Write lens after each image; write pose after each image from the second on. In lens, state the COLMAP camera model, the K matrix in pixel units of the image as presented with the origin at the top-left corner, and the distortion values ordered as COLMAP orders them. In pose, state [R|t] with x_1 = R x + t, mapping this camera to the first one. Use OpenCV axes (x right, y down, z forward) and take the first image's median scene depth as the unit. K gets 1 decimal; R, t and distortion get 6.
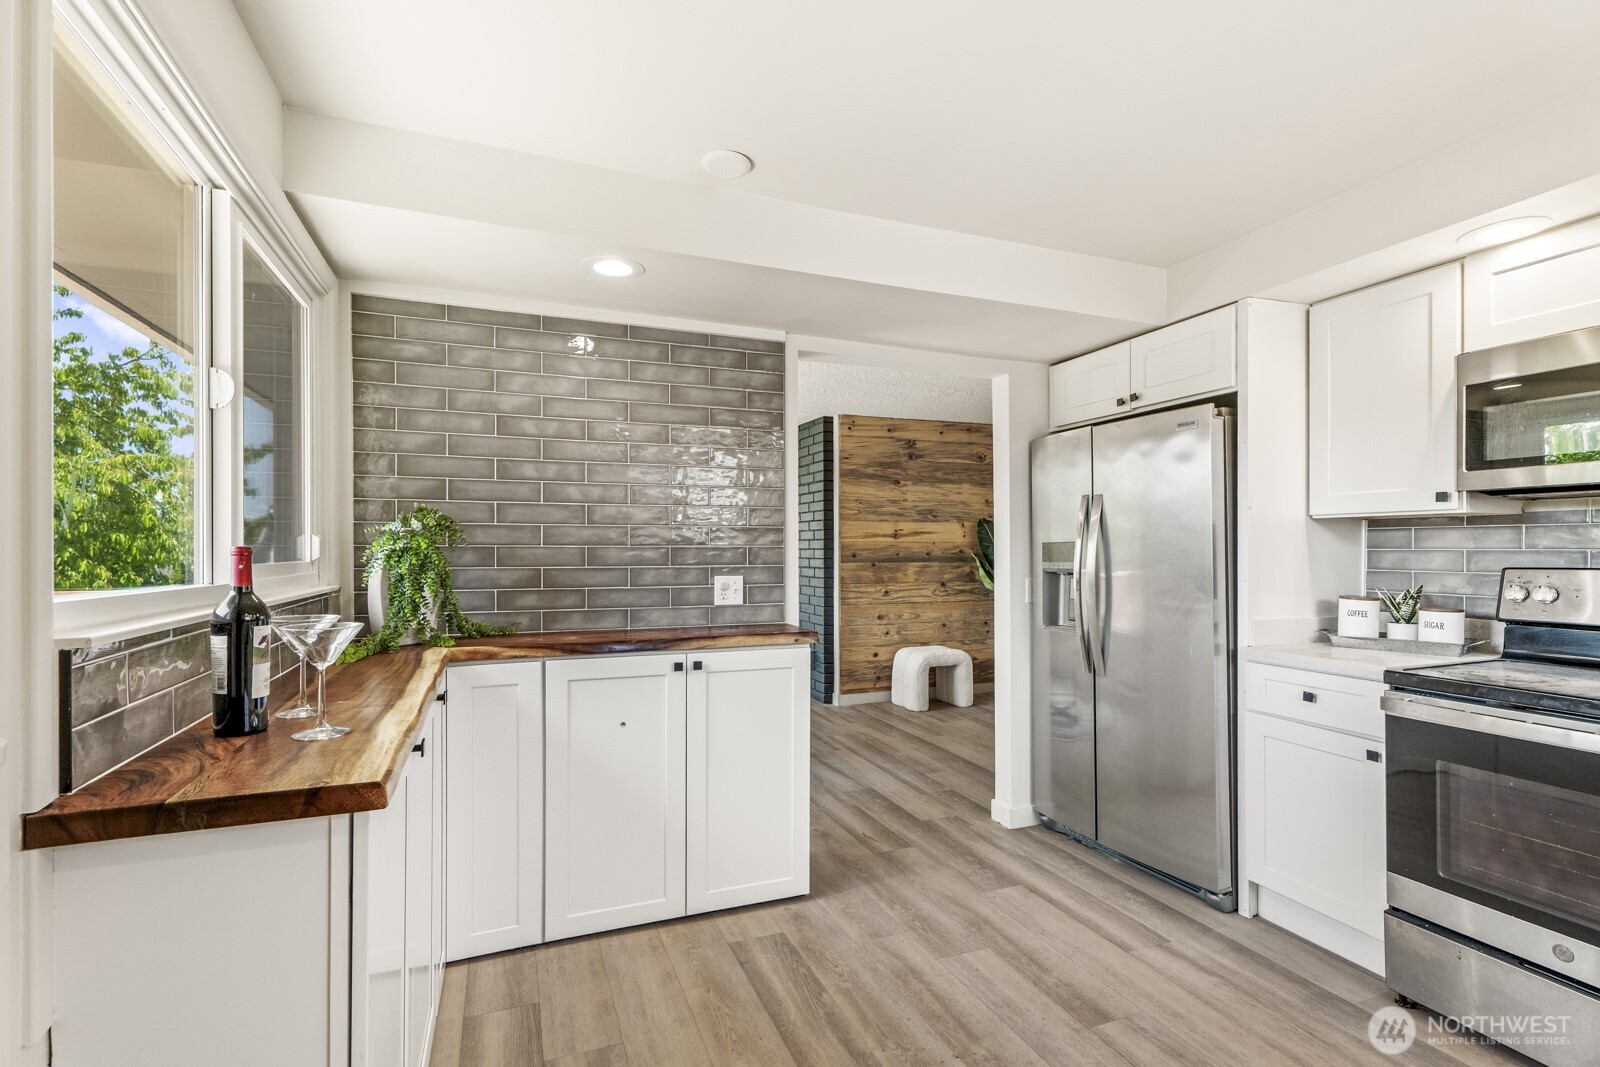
lens RADIAL K [[748.3, 0, 794.1], [0, 748.3, 537.8], [0, 0, 1]] dist [0.001346, -0.000390]
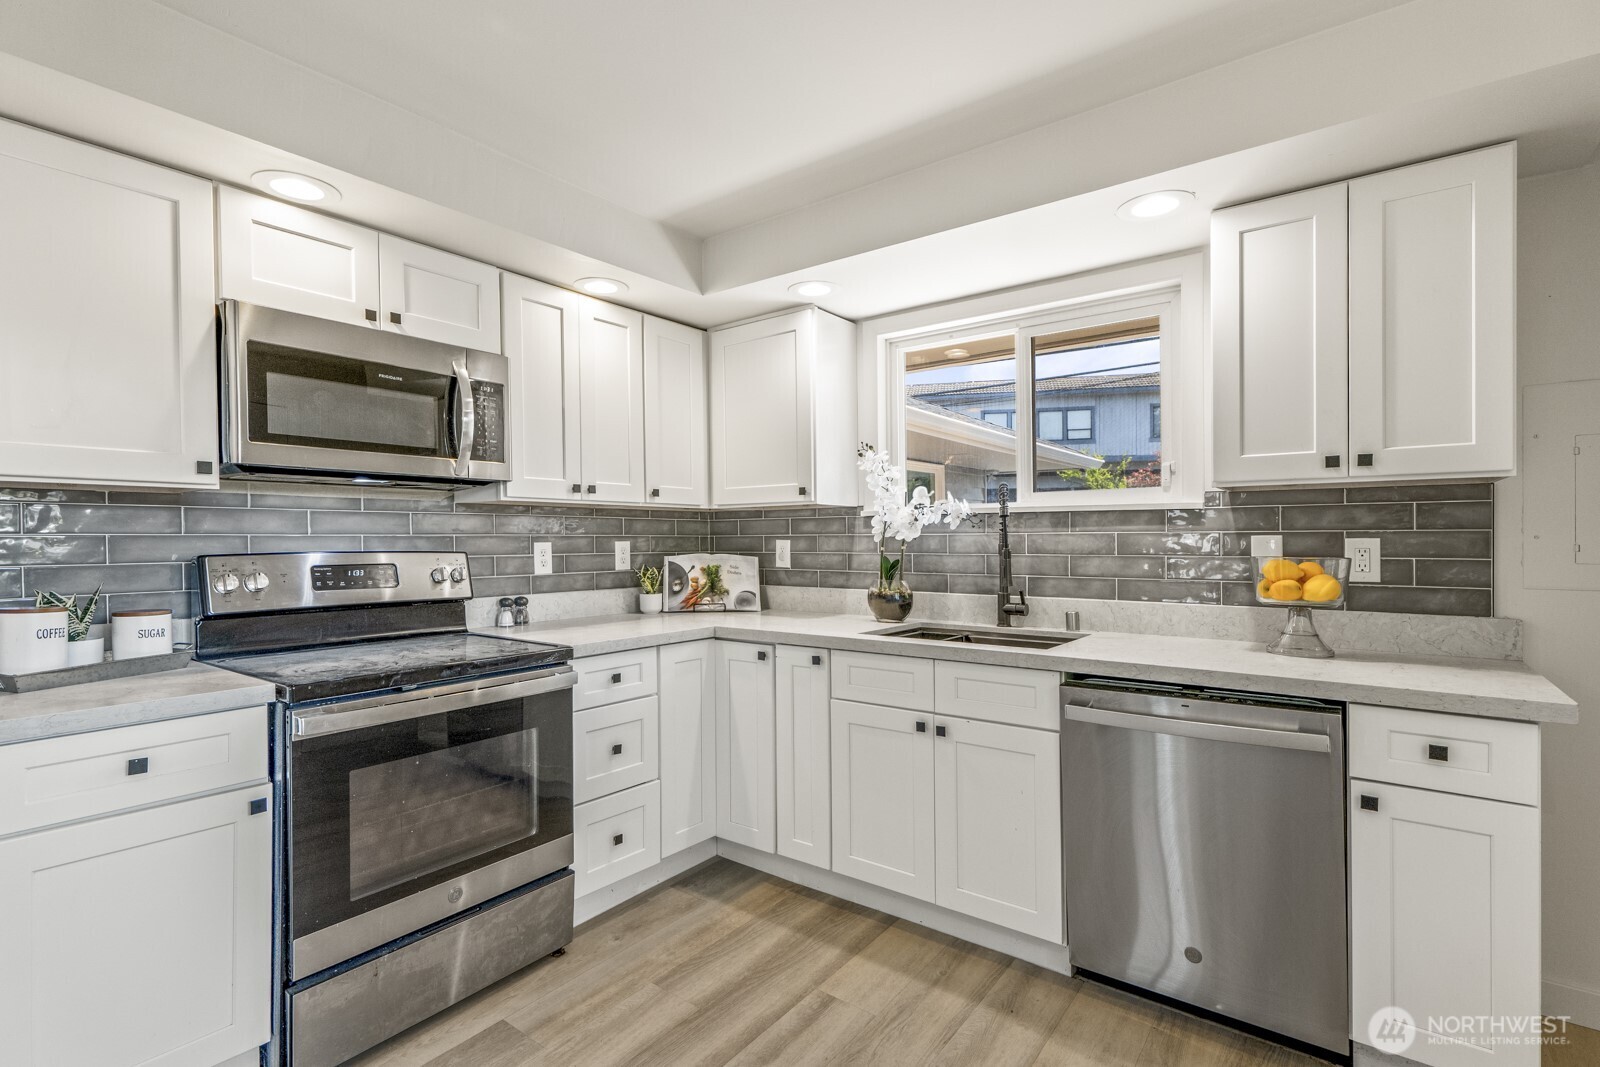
lens RADIAL K [[748.3, 0, 794.1], [0, 748.3, 537.8], [0, 0, 1]] dist [0.001346, -0.000390]
pose [[-0.523721, 0.000160, 0.851890, -0.151062], [-0.006735, 0.999968, -0.004328, 0.020051], [-0.851863, -0.008004, -0.523703, 0.924018]]
